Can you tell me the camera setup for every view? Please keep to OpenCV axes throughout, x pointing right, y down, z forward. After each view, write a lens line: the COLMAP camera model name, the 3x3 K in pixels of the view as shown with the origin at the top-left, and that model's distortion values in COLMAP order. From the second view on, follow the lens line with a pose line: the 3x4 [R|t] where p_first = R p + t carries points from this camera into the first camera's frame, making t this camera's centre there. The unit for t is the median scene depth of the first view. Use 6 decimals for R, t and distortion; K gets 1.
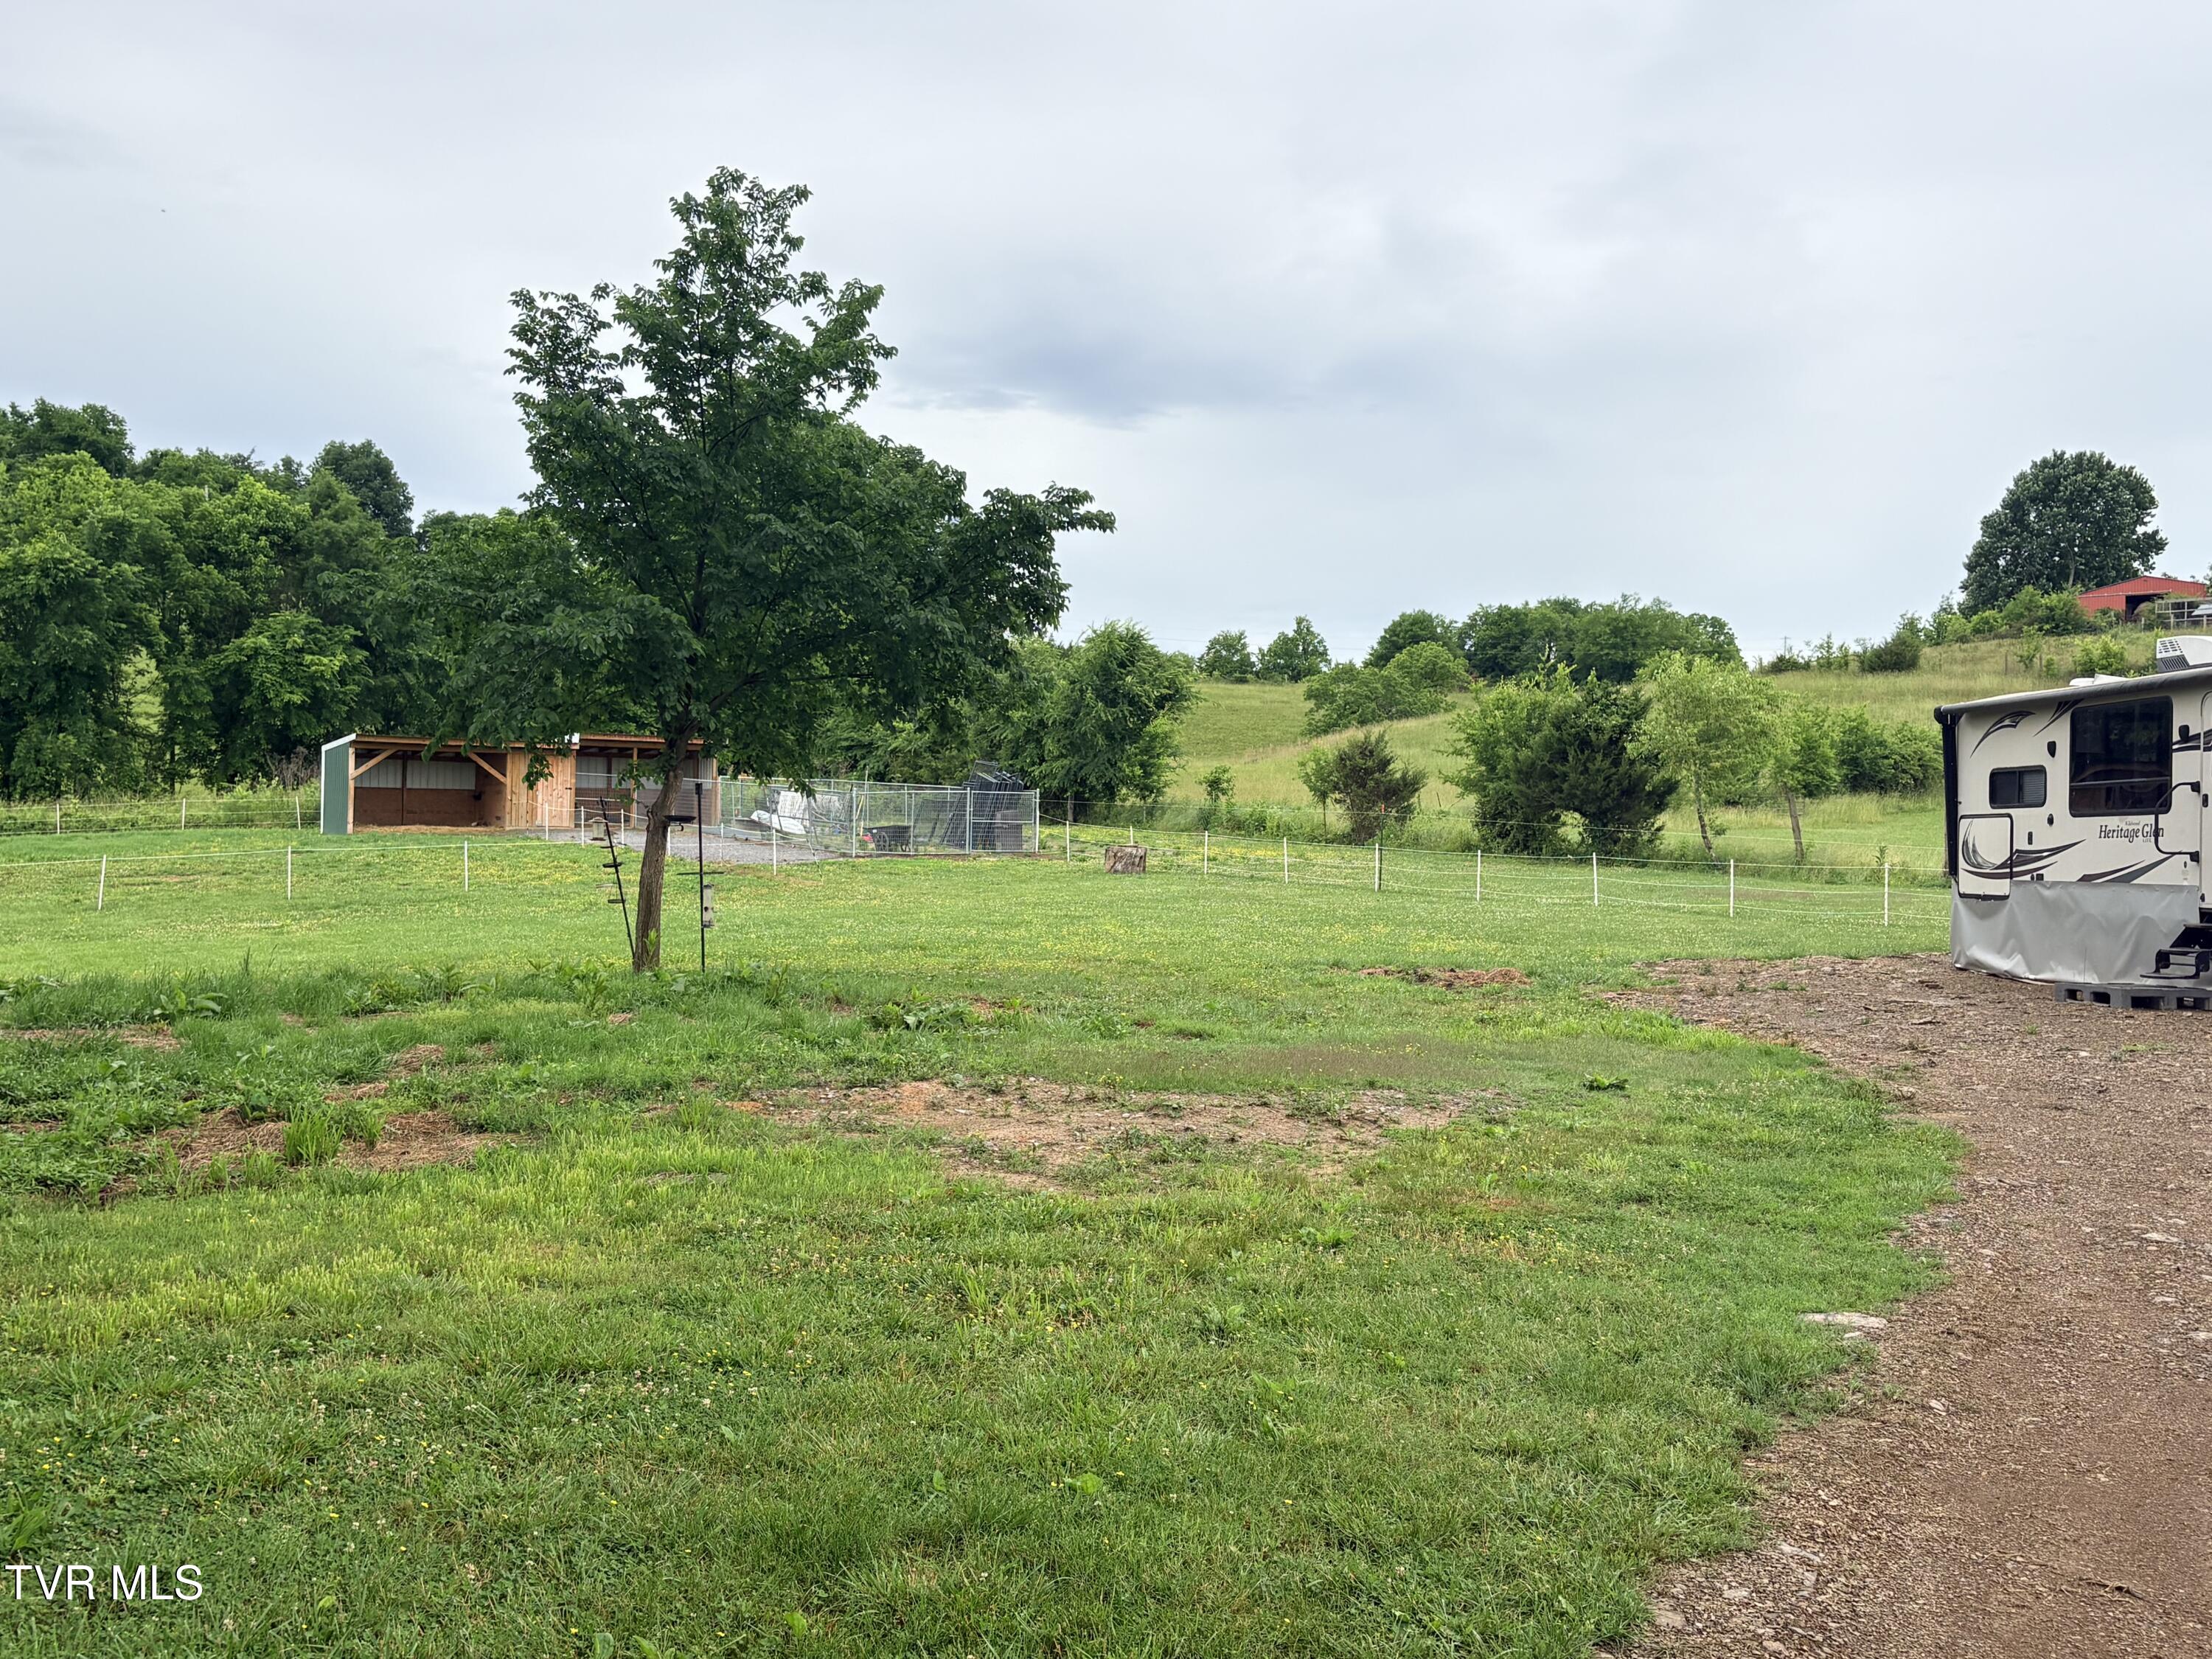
lens RADIAL K [[2285.3, 0, 1106.0], [0, 2285.3, 829.5], [0, 0, 1]] dist [0.134568, -0.407499]
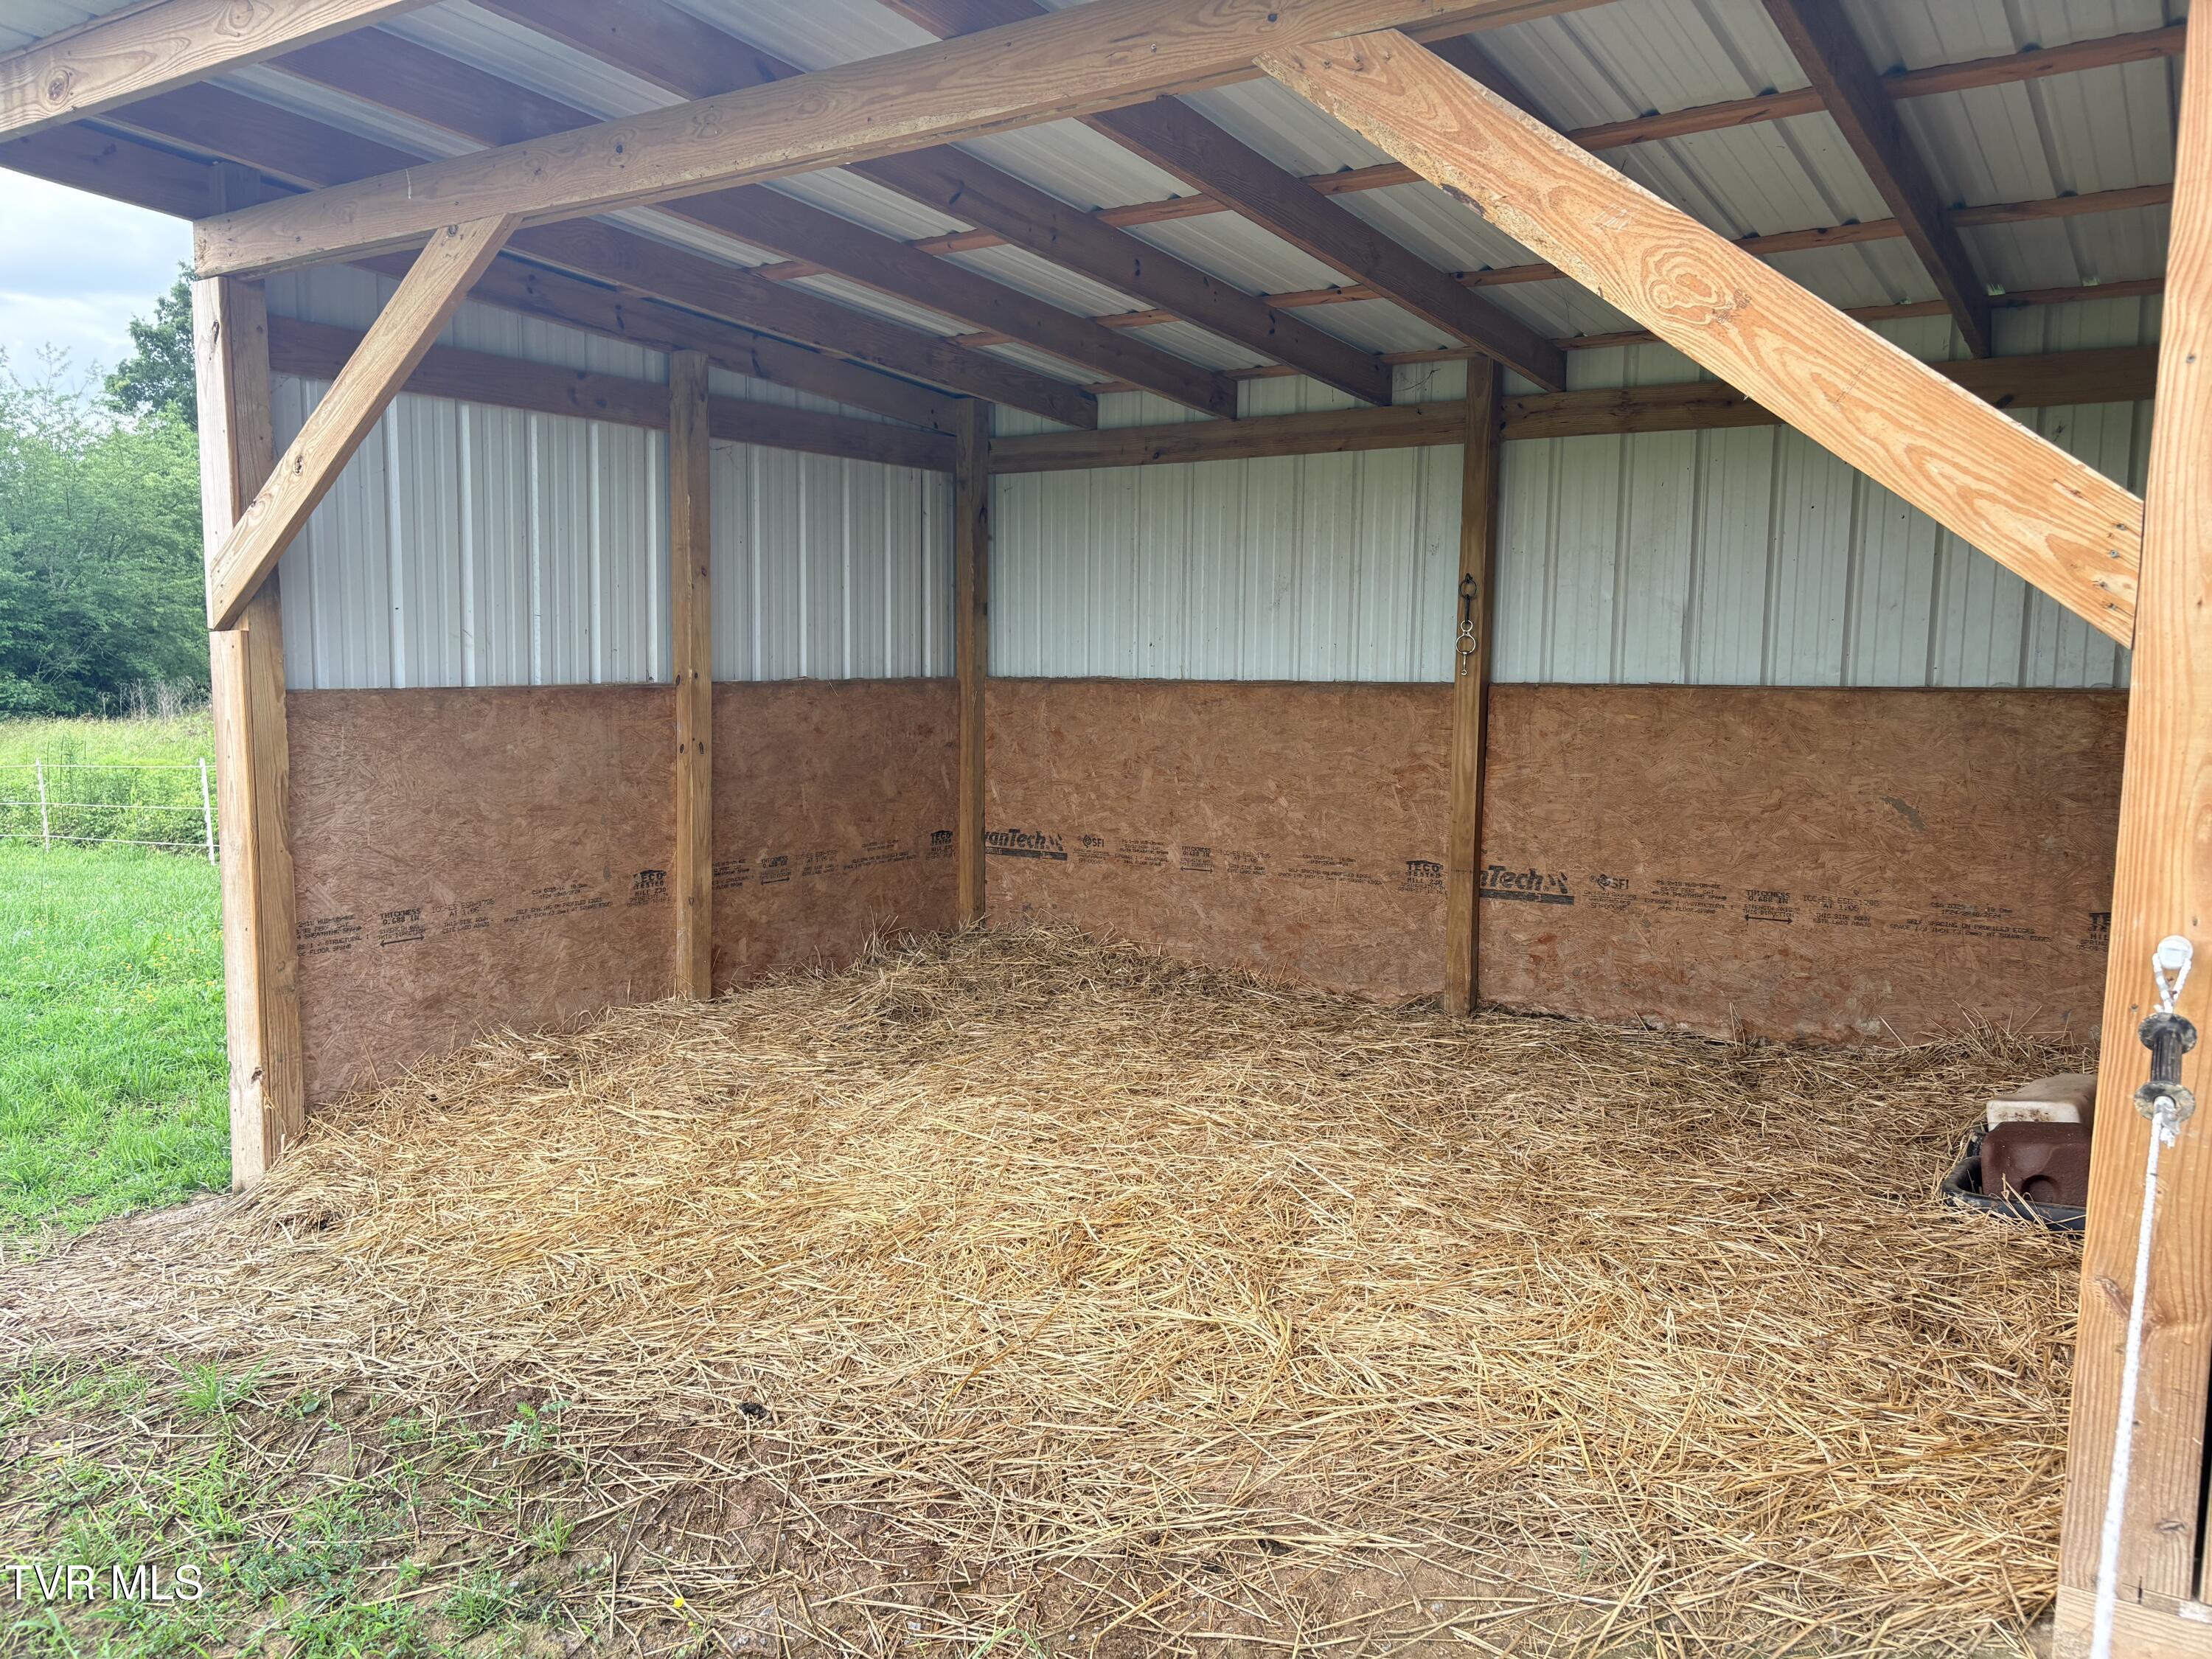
lens RADIAL K [[1659.3, 0, 1111.5], [0, 1659.3, 835.2], [0, 0, 1]] dist [0.024881, -0.004588]
pose [[0.421461, 0.084983, -0.902856, -0.620989], [0.003853, 0.995423, 0.095494, -0.048507], [0.906838, -0.043725, 0.419205, 2.501580]]
